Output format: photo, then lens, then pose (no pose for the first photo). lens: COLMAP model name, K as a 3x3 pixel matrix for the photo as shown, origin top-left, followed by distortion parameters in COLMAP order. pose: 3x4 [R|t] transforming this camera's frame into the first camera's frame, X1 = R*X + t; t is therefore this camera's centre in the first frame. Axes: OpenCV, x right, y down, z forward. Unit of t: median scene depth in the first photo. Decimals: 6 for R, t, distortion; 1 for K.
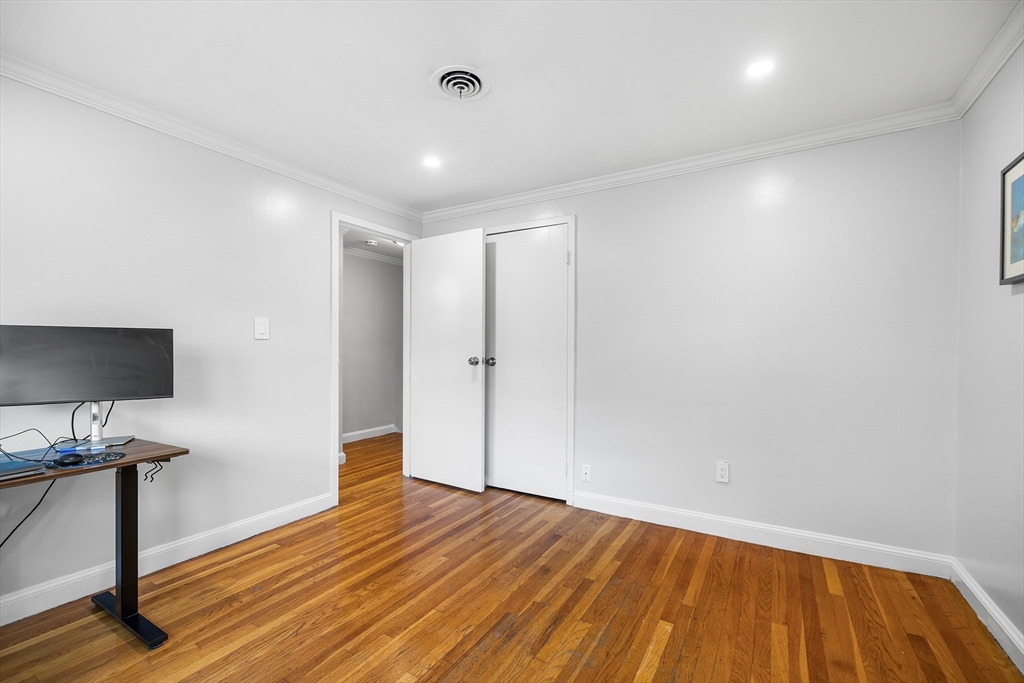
lens RADIAL K [[440.9, 0, 512.3], [0, 440.9, 345.3], [0, 0, 1]] dist [0.000198, 0.000006]
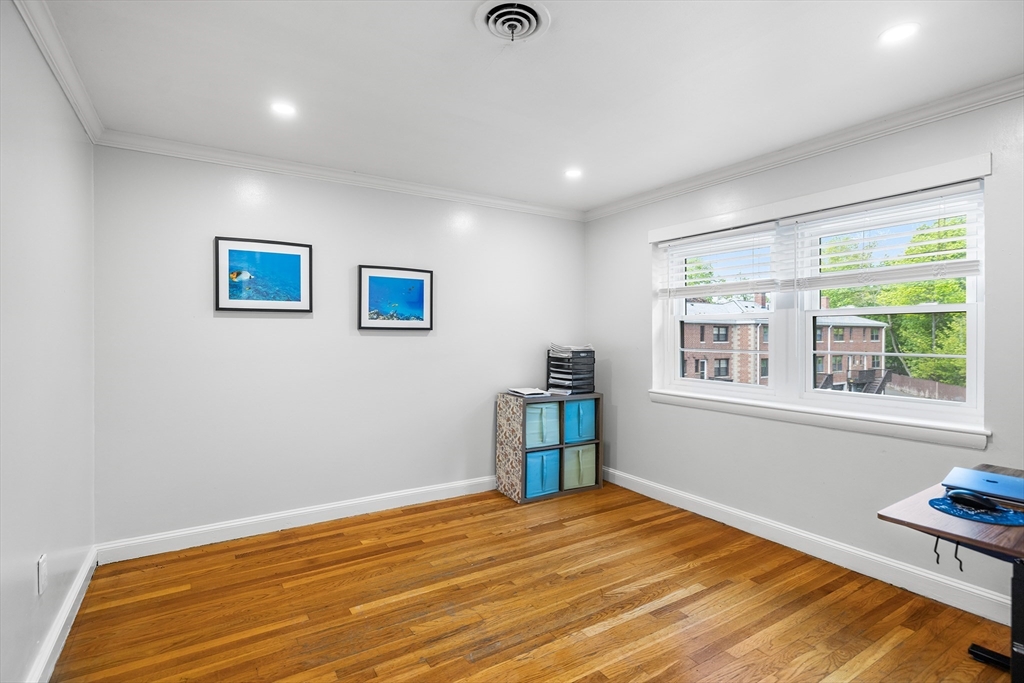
lens RADIAL K [[485.8, 0, 510.6], [0, 485.8, 339.9], [0, 0, 1]] dist [-0.000437, -0.000024]
pose [[-0.891642, -0.007732, 0.452675, -0.555665], [-0.007061, 0.999970, 0.003173, -0.041951], [-0.452686, -0.000367, -0.891670, 1.978081]]
